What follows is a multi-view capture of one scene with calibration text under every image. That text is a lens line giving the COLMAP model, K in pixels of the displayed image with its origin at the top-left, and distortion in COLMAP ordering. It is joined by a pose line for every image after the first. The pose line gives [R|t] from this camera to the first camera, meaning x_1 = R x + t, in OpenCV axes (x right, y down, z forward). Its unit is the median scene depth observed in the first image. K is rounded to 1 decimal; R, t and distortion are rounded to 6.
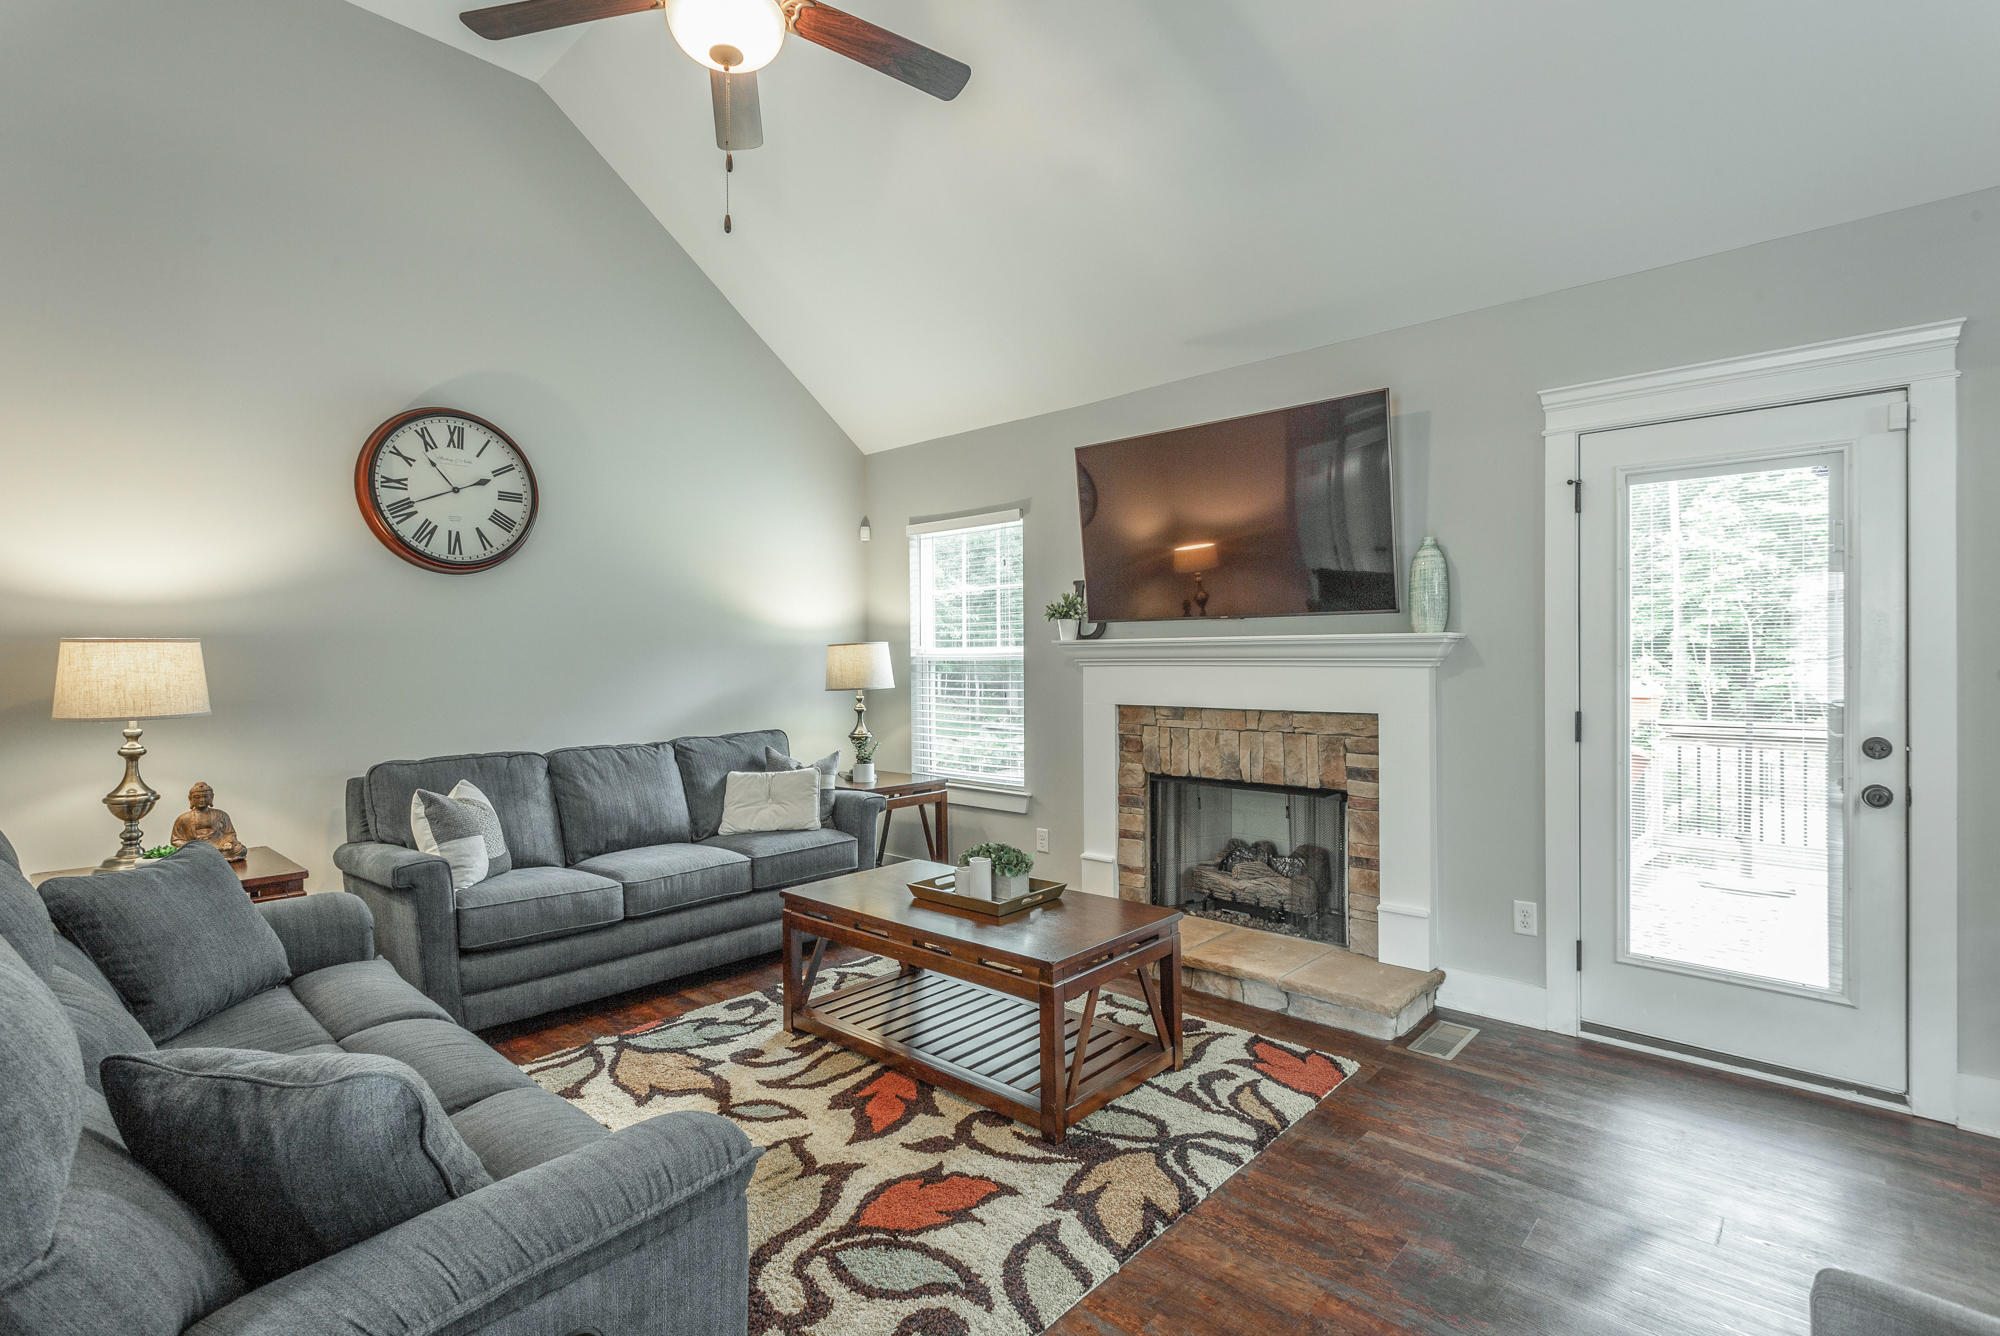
lens RADIAL K [[947.7, 0, 991.3], [0, 947.7, 663.9], [0, 0, 1]] dist [-0.002206, 0.000925]
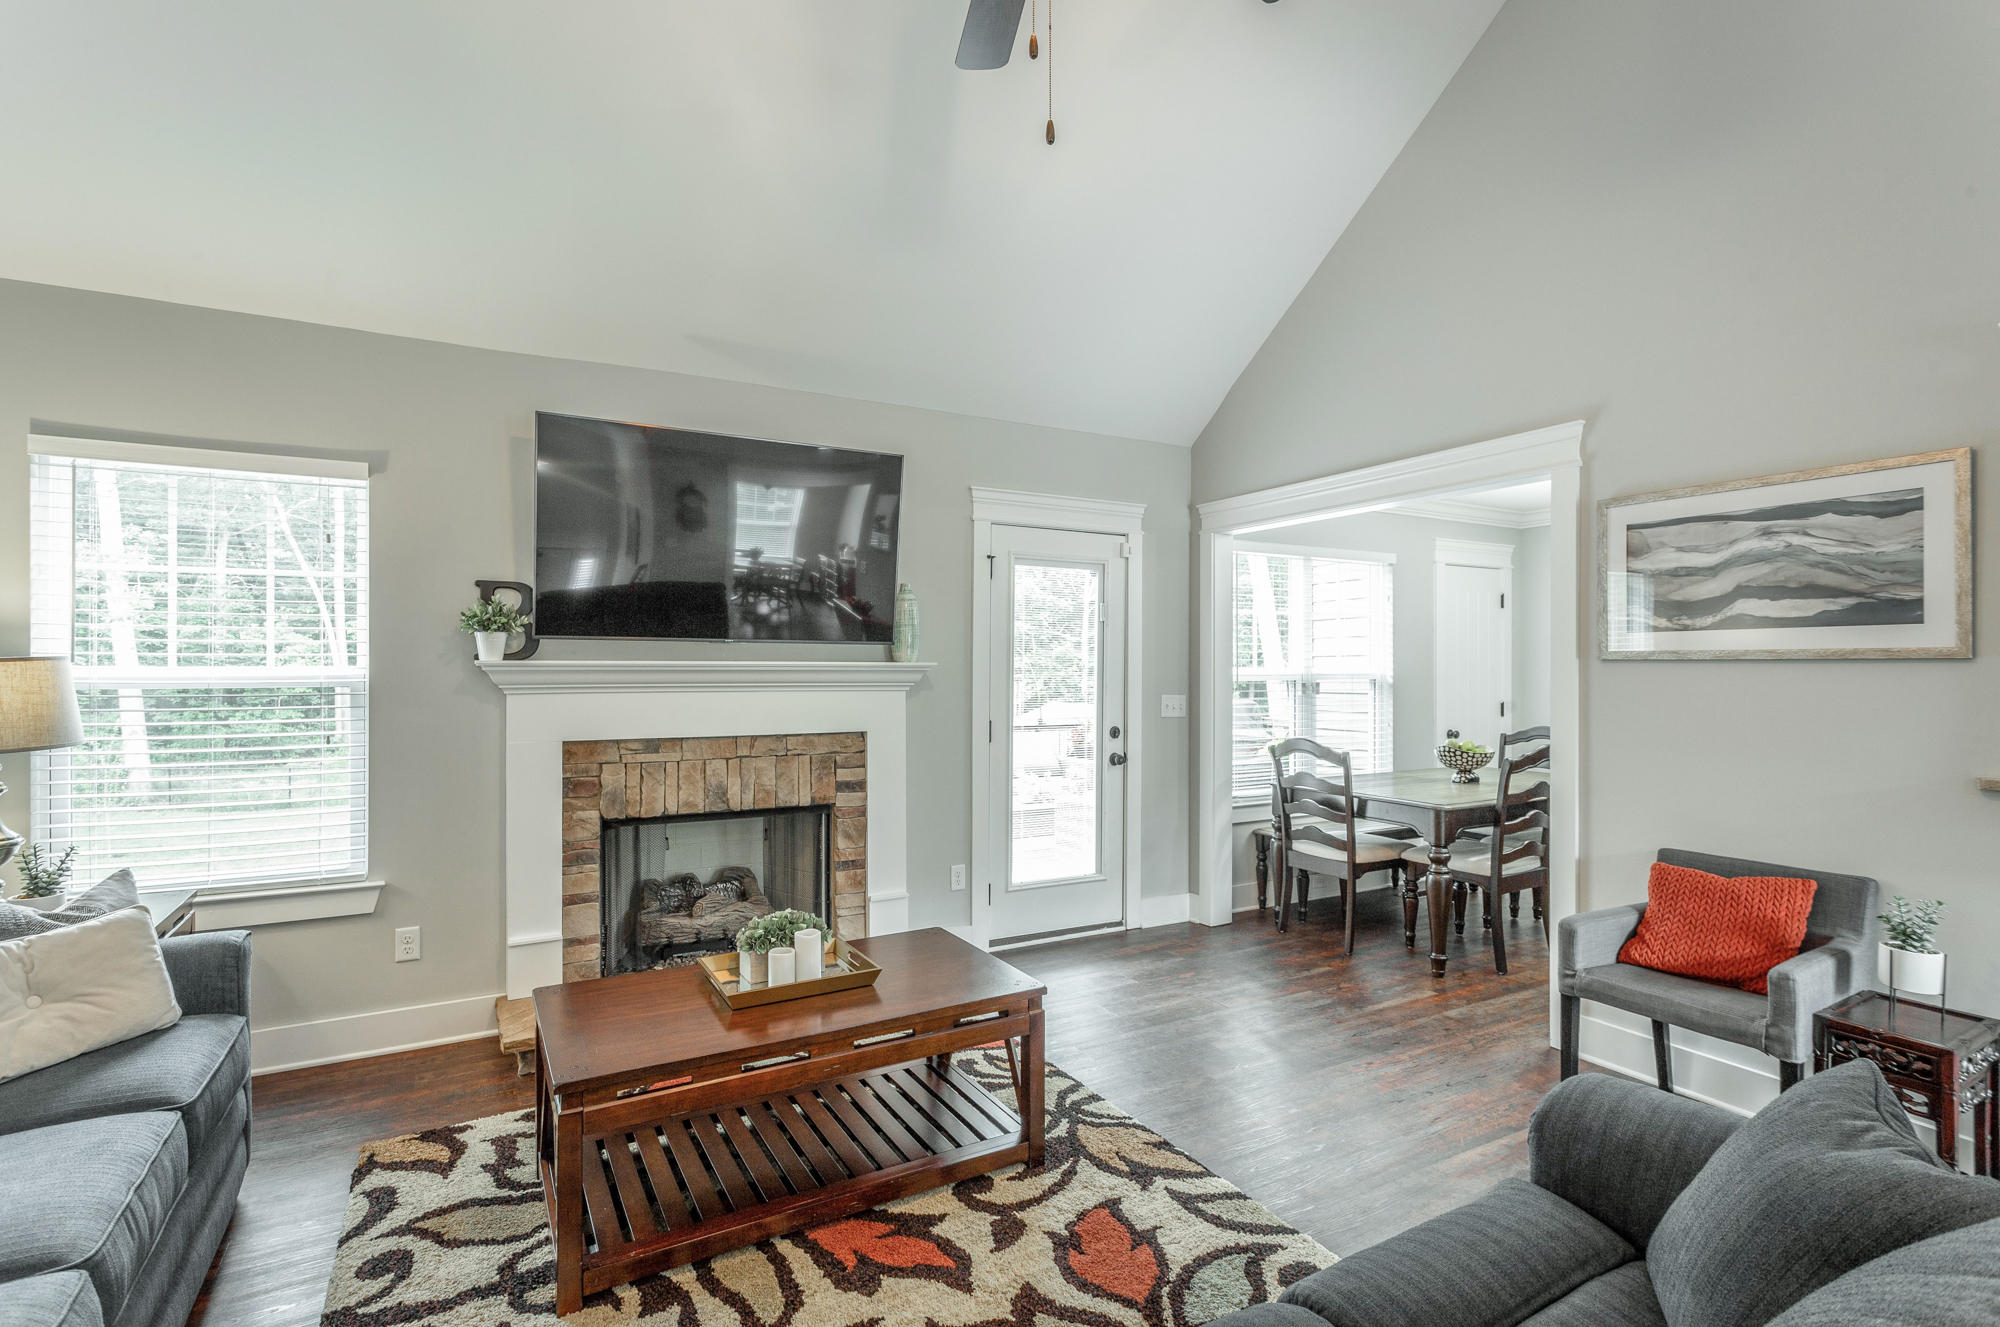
lens RADIAL K [[947.7, 0, 982.7], [0, 947.7, 666.2], [0, 0, 1]] dist [-0.002206, 0.000925]
pose [[0.314018, 0.005623, 0.949400, -0.570262], [0.001435, 0.999979, -0.006397, -0.016939], [-0.949416, 0.003372, 0.314003, 0.448829]]
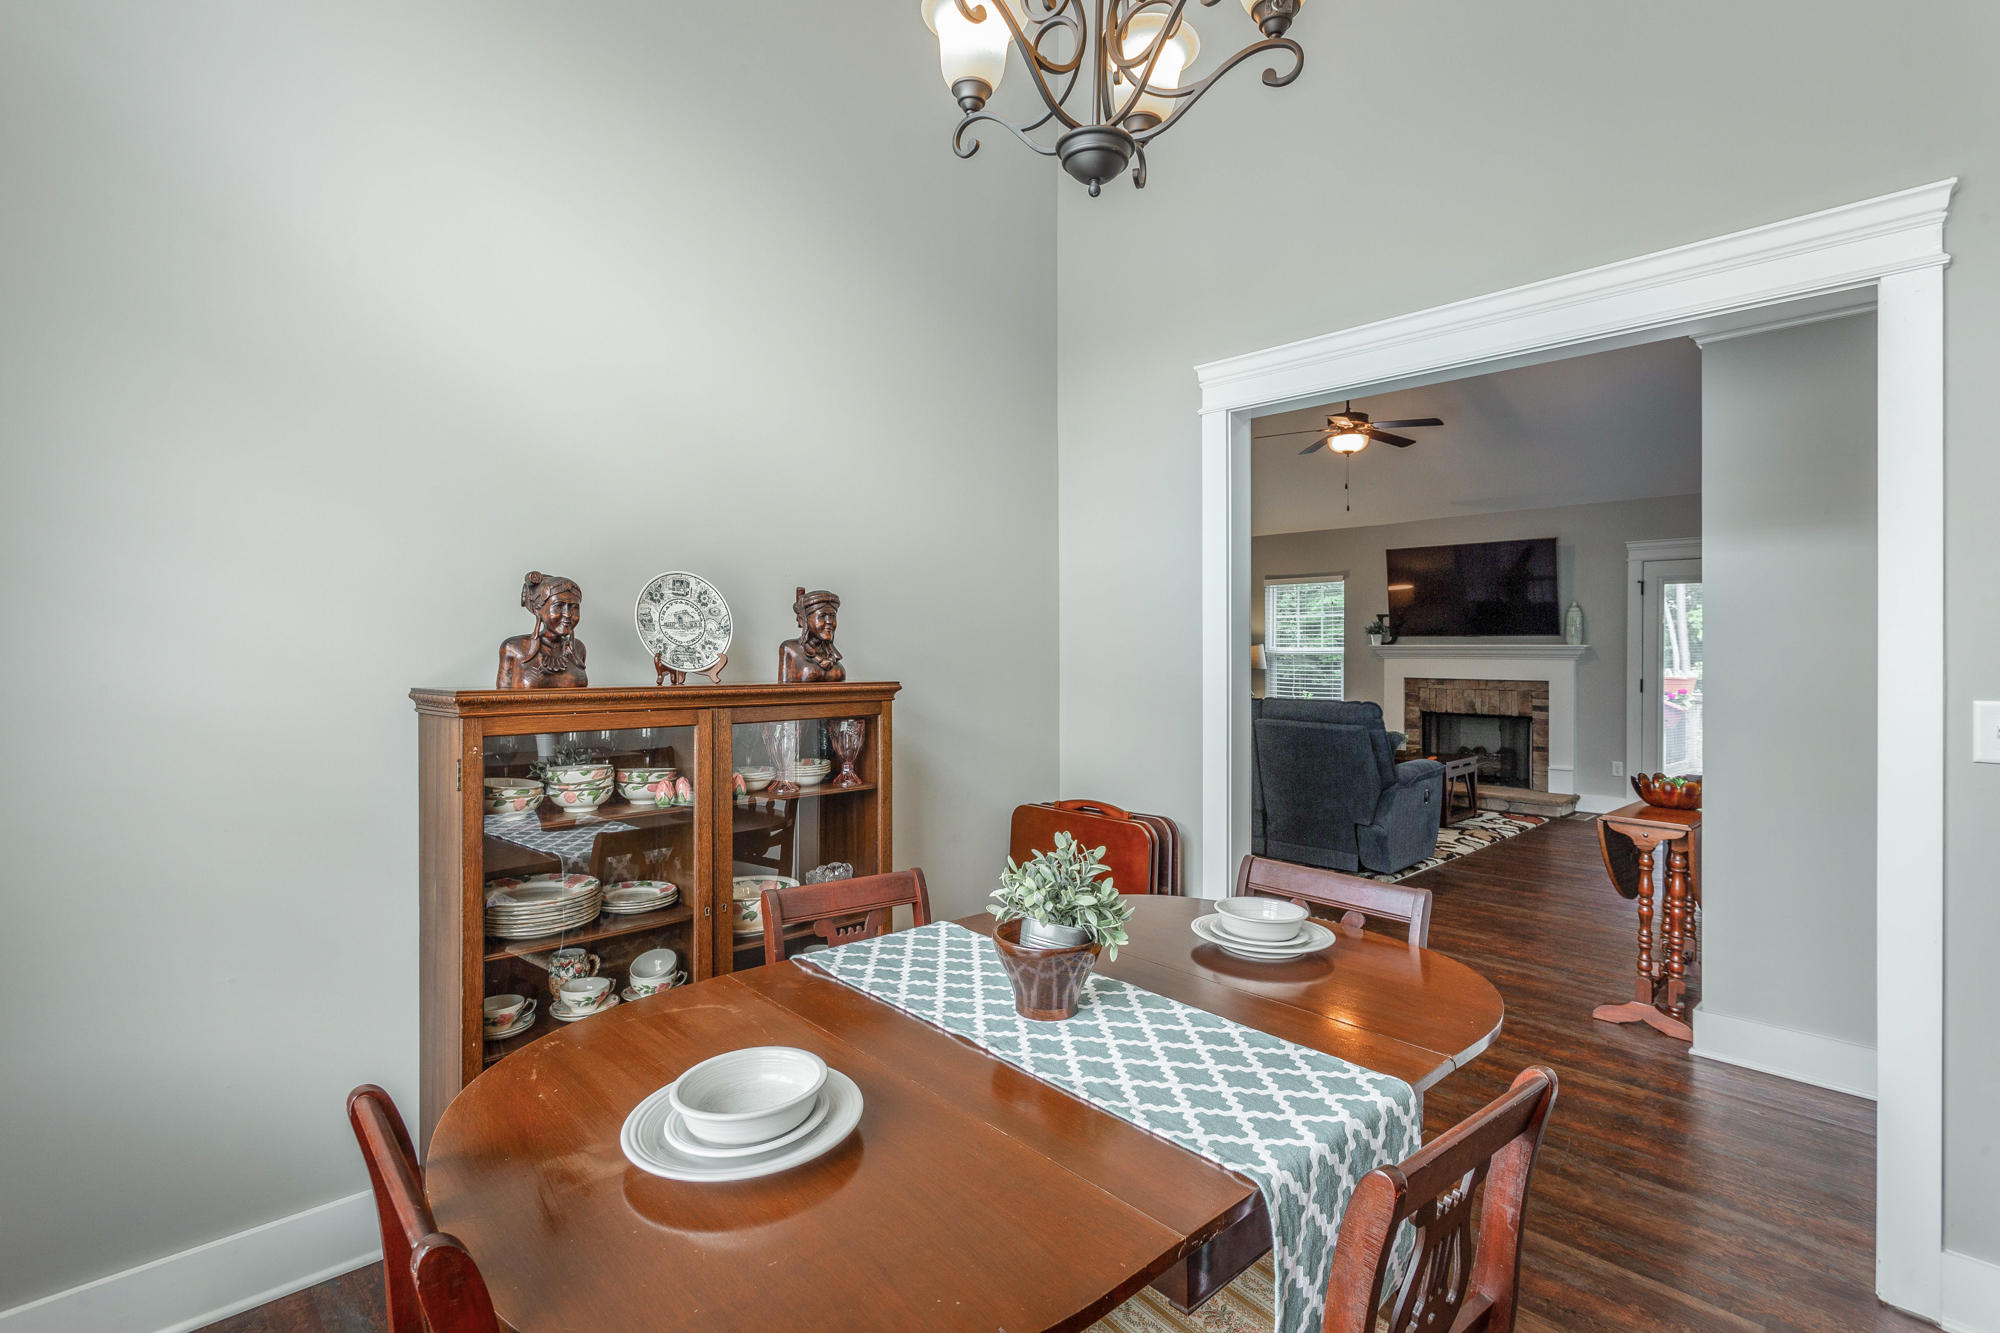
lens RADIAL K [[947.7, 0, 1002.1], [0, 947.7, 656.7], [0, 0, 1]] dist [-0.002206, 0.000925]
pose [[0.999005, 0.012642, -0.042776, -0.690030], [-0.012722, 0.999918, -0.001599, 0.014073], [0.042752, 0.002142, 0.999083, -1.128765]]
